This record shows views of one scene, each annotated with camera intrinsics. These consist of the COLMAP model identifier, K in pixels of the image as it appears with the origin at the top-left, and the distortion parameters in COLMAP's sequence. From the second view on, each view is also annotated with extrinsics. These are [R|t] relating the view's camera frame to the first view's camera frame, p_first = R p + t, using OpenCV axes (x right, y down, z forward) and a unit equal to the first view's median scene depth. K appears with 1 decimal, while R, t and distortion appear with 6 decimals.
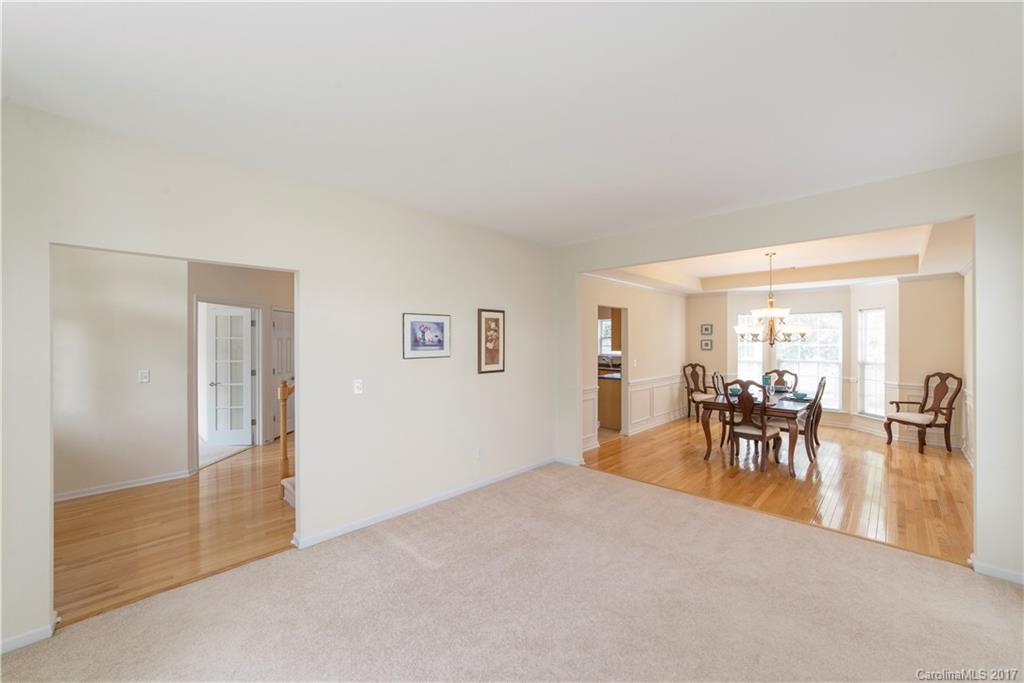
lens RADIAL K [[397.9, 0, 512.5], [0, 397.9, 342.3], [0, 0, 1]] dist [-0.006536, 0.000506]
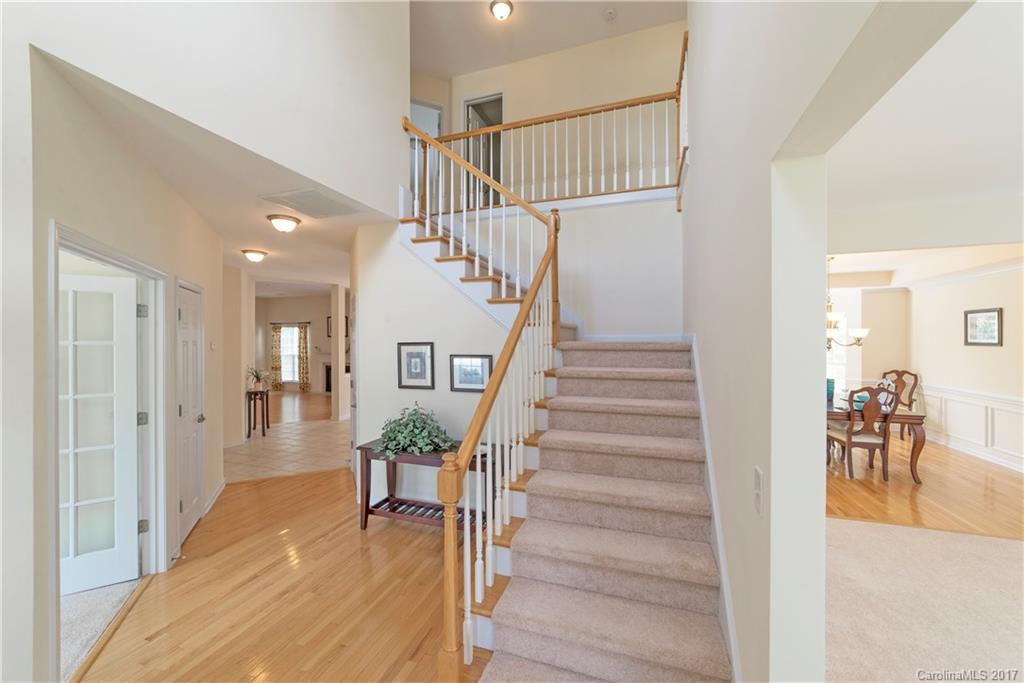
lens RADIAL K [[397.9, 0, 512.4], [0, 397.9, 341.8], [0, 0, 1]] dist [-0.006536, 0.000506]
pose [[0.900997, -0.001531, 0.433822, -0.466105], [0.001512, 0.999999, 0.000389, -0.010917], [-0.433822, 0.000306, 0.900998, 0.403583]]
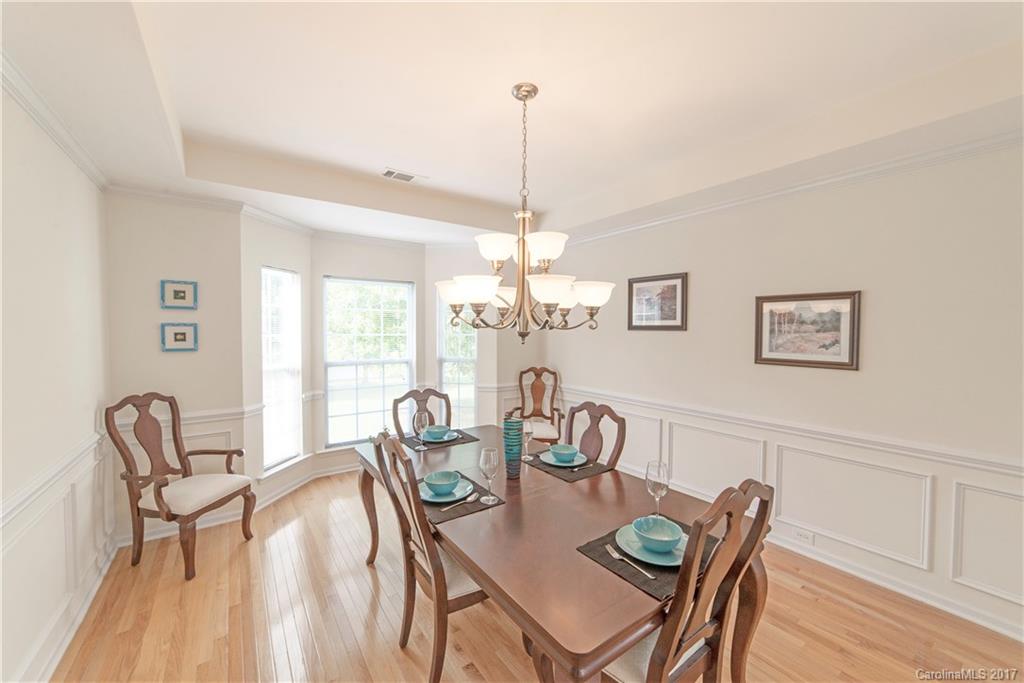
lens RADIAL K [[397.9, 0, 512.2], [0, 397.9, 340.6], [0, 0, 1]] dist [-0.006536, 0.000506]
pose [[0.176482, -0.023754, 0.984017, 0.250552], [0.000609, 0.999711, 0.024023, 0.001321], [-0.984304, -0.003640, 0.176445, 0.857412]]
